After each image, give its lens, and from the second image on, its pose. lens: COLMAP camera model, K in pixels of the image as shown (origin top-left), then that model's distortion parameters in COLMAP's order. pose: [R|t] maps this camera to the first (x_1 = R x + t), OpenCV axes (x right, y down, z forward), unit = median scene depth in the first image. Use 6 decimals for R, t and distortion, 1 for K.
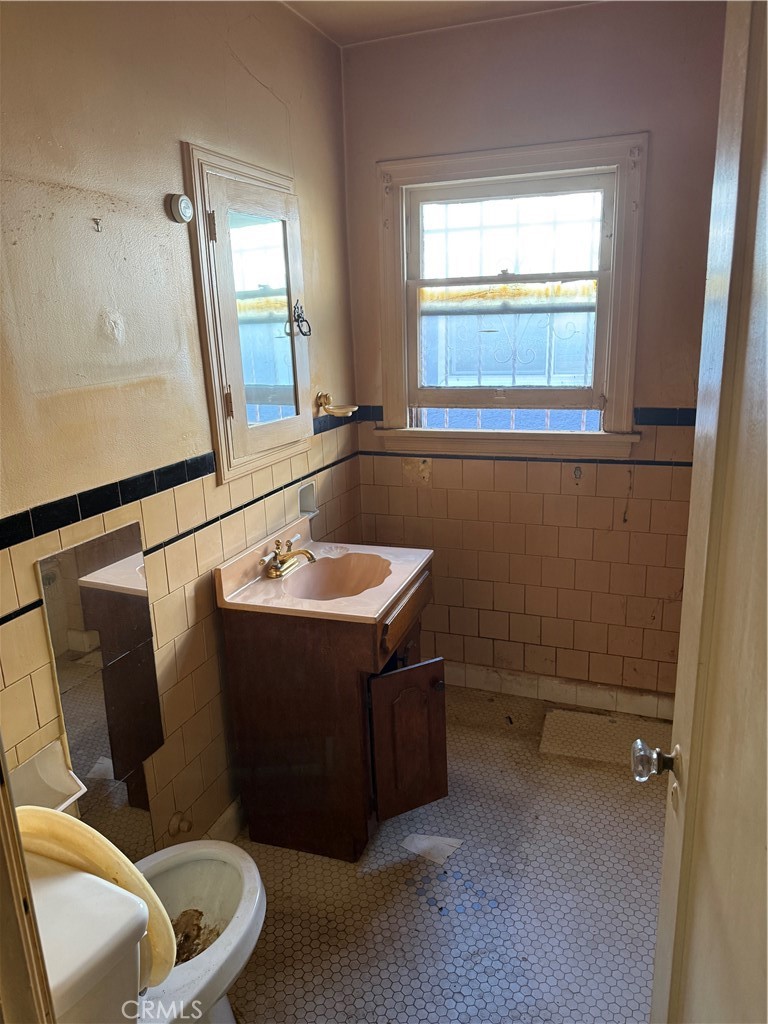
lens RADIAL K [[722.3, 0, 391.8], [0, 722.3, 508.4], [0, 0, 1]] dist [0.067695, -0.070248]
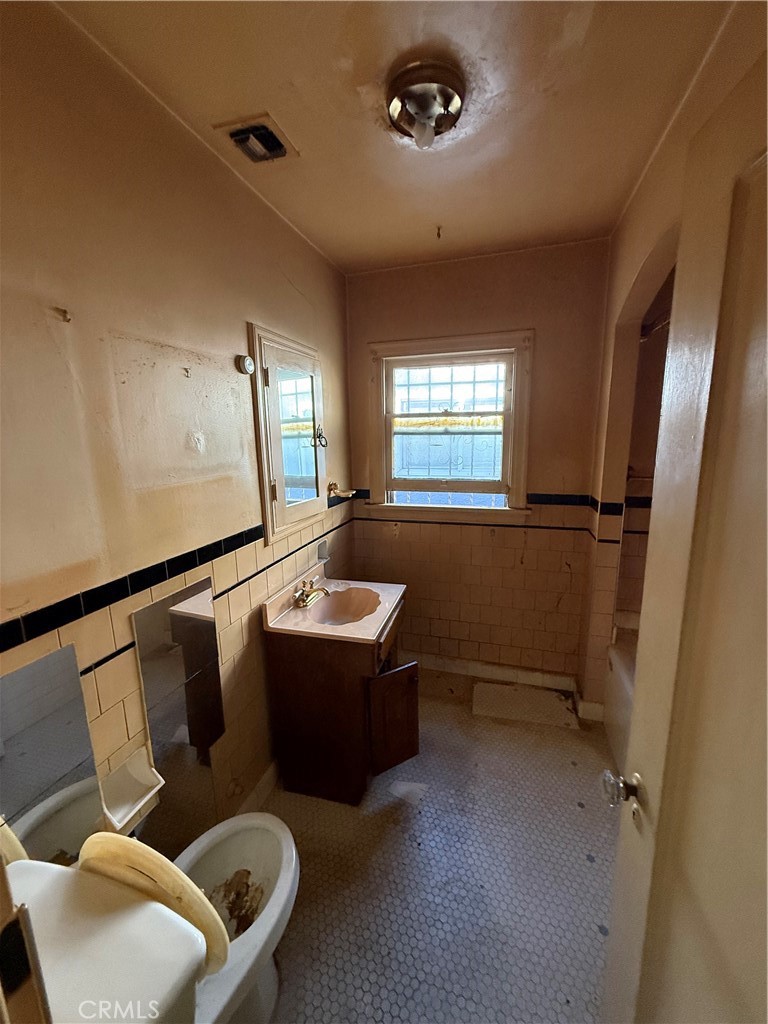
lens RADIAL K [[407.9, 0, 385.1], [0, 407.9, 508.3], [0, 0, 1]] dist [0.003898, -0.000361]
pose [[0.998112, 0.001507, 0.061402, -0.048213], [0.003339, 0.996889, -0.078750, -0.043872], [-0.061330, 0.078806, 0.995002, 0.151599]]
